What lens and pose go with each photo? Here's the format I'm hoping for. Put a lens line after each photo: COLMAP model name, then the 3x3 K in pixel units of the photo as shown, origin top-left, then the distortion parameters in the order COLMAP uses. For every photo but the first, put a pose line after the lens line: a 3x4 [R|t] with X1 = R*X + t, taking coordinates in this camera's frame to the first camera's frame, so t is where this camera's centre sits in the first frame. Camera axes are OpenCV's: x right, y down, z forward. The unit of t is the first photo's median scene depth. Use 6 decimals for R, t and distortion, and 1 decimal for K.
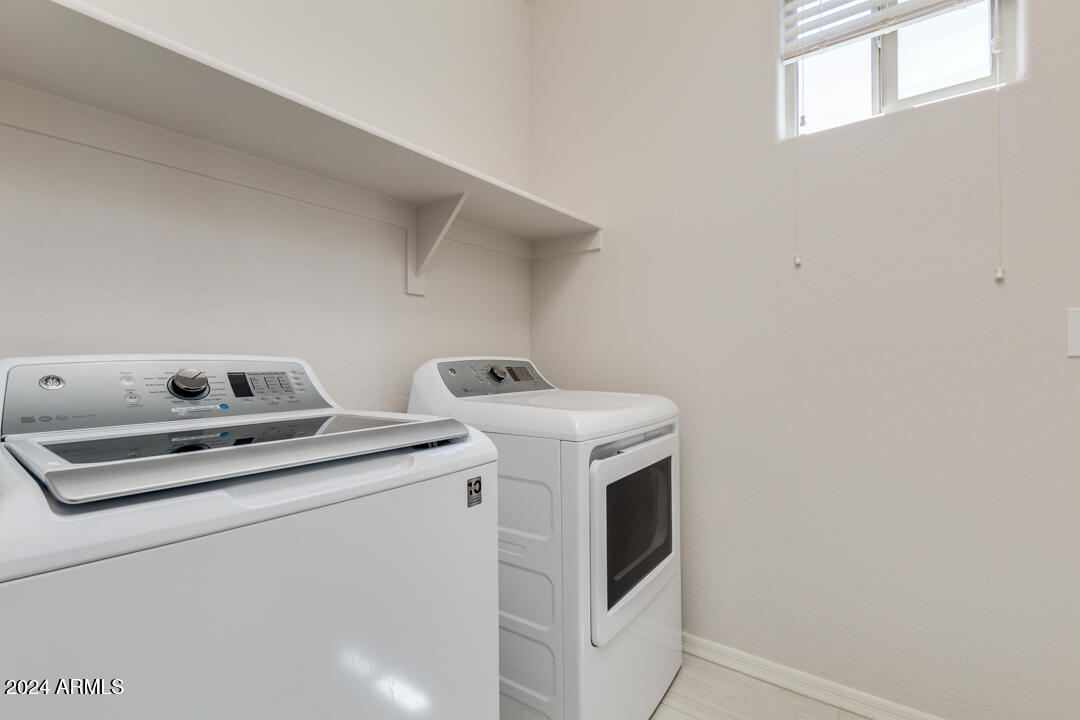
lens RADIAL K [[495.1, 0, 541.4], [0, 495.1, 360.9], [0, 0, 1]] dist [0.007121, -0.002762]
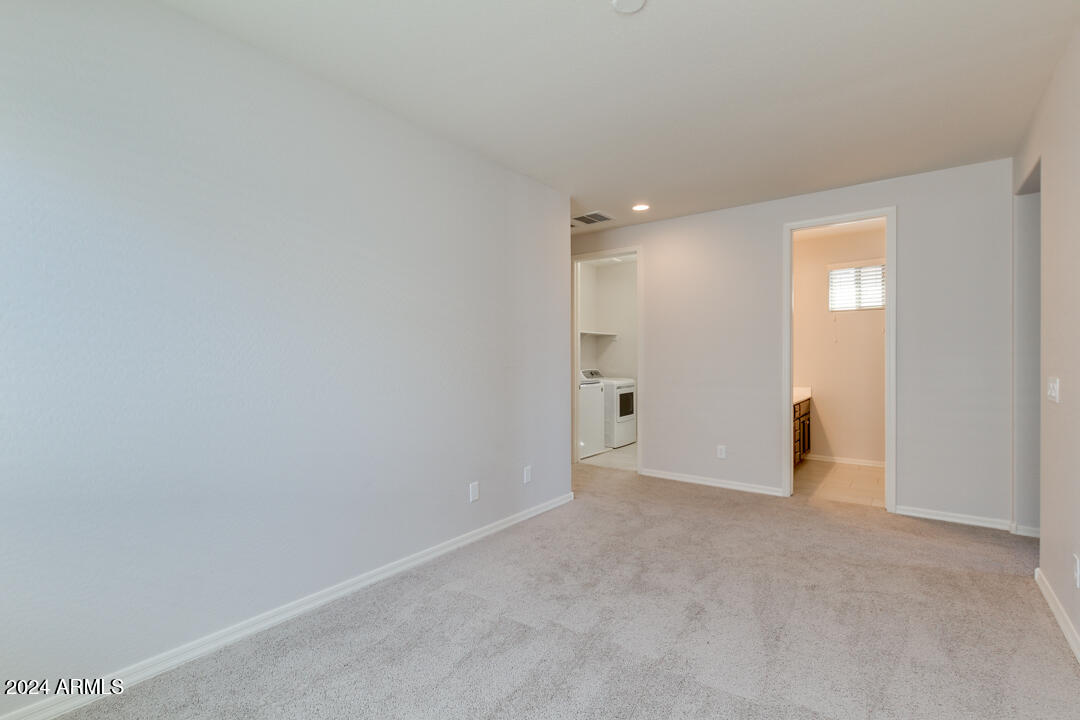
lens RADIAL K [[495.1, 0, 538.4], [0, 495.1, 360.1], [0, 0, 1]] dist [0.007121, -0.002762]
pose [[0.999905, 0.005241, -0.012744, -0.591687], [-0.005243, 0.999986, -0.000109, -0.099683], [0.012744, 0.000176, 0.999919, -3.807178]]
